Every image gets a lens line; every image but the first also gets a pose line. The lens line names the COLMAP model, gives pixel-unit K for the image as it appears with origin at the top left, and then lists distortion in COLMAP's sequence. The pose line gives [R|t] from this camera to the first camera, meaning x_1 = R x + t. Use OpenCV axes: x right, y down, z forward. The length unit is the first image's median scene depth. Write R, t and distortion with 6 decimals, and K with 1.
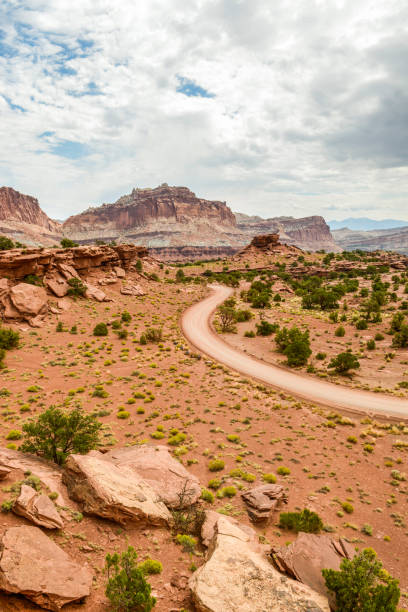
lens RADIAL K [[421.4, 0, 204.0], [0, 421.4, 306.0], [0, 0, 1]] dist [-0.051362, 0.024211]
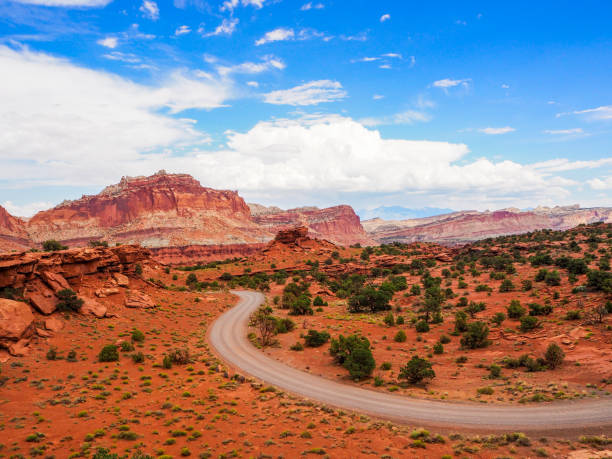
lens RADIAL K [[512.8, 0, 311.5], [0, 512.8, 229.6], [0, 0, 1]] dist [-0.058432, 0.015749]
pose [[0.981173, -0.027939, 0.191099, -0.026846], [0.059337, 0.985232, -0.160616, 0.001540], [-0.183789, 0.168932, 0.968341, -0.009533]]
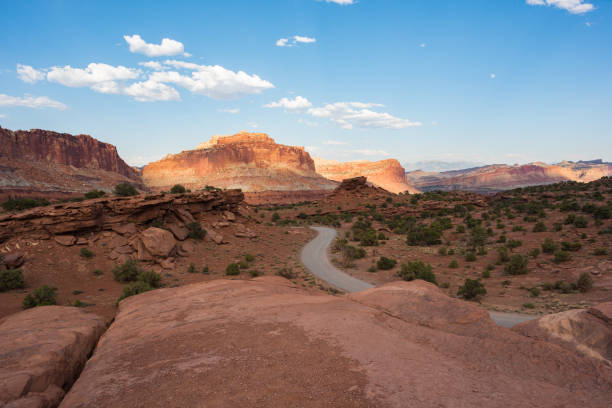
lens RADIAL K [[421.4, 0, 313.3], [0, 421.4, 196.2], [0, 0, 1]] dist [-0.051362, 0.024211]
pose [[0.997216, -0.021489, 0.071410, -0.062169], [0.030337, 0.991665, -0.125220, 0.006705], [-0.068124, 0.127038, 0.989556, -0.039507]]
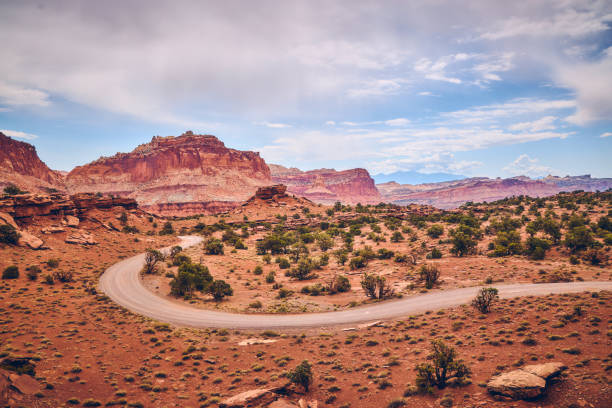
lens RADIAL K [[478.2, 0, 305.9], [0, 478.2, 213.9], [0, 0, 1]] dist [-0.058432, 0.066554]
pose [[0.989583, -0.006655, 0.143806, 0.151730], [0.023123, 0.993309, -0.113144, 0.032813], [-0.142091, 0.115291, 0.983117, -0.111406]]
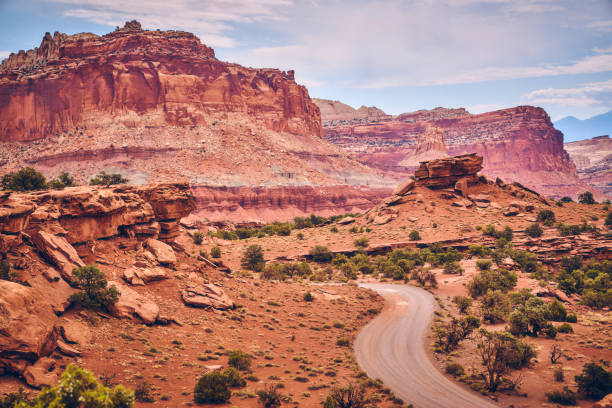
lens RADIAL K [[1117.0, 0, 308.9], [0, 1117.0, 205.2], [0, 0, 1]] dist [0.279923, 0.105693]
pose [[0.997805, -0.005495, 0.065994, -0.119936], [0.013628, 0.992260, -0.123427, 0.008341], [-0.064805, 0.124055, 0.990157, -0.066356]]
